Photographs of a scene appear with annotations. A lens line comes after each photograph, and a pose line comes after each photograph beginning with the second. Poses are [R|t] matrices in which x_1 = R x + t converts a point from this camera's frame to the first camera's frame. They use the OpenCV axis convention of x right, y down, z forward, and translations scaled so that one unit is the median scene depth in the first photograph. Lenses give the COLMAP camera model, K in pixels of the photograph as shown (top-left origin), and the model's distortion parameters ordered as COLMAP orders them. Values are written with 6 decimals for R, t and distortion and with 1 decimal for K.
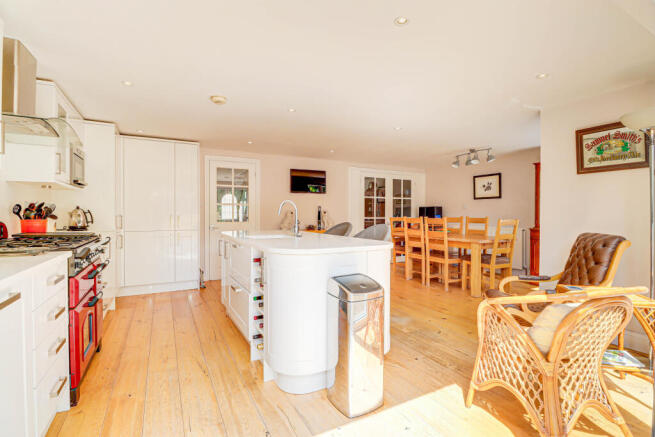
lens RADIAL K [[307.4, 0, 326.0], [0, 307.4, 211.0], [0, 0, 1]] dist [0.012567, -0.017141]
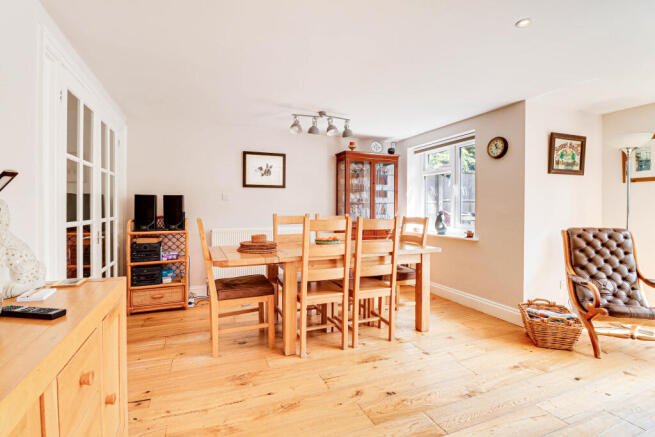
lens RADIAL K [[307.4, 0, 326.0], [0, 307.4, 211.0], [0, 0, 1]] dist [0.012567, -0.017141]
pose [[0.109899, -0.013752, 0.993848, -0.163262], [-0.011337, 0.999822, 0.015088, 0.001632], [-0.993878, -0.012925, 0.109723, 0.813504]]
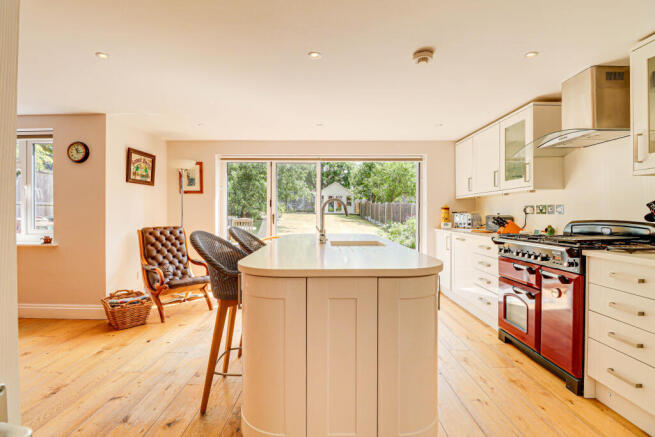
lens RADIAL K [[310.2, 0, 327.3], [0, 310.2, 213.9], [0, 0, 1]] dist [-0.000433, -0.018083]
pose [[-0.878856, -0.002988, 0.477078, -0.245717], [-0.006359, 0.999965, -0.005450, 0.005604], [-0.477045, -0.007824, -0.878844, 0.845643]]
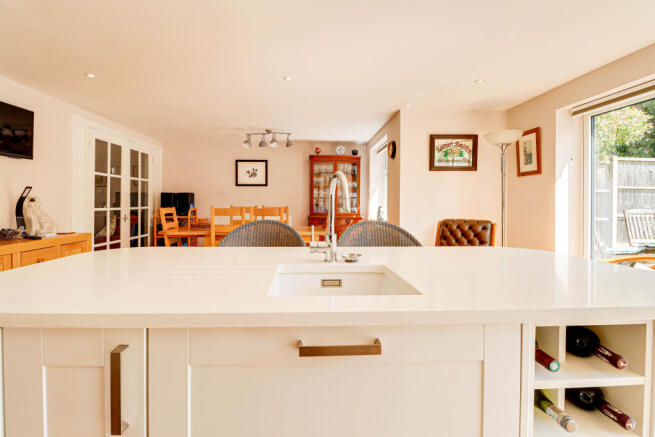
lens RADIAL K [[307.5, 0, 317.3], [0, 307.5, 201.7], [0, 0, 1]] dist [0.001315, -0.000006]
pose [[0.450049, -0.001401, 0.893003, -0.226889], [-0.011005, 0.999914, 0.007115, -0.000833], [-0.892936, -0.013029, 0.449995, 0.418570]]
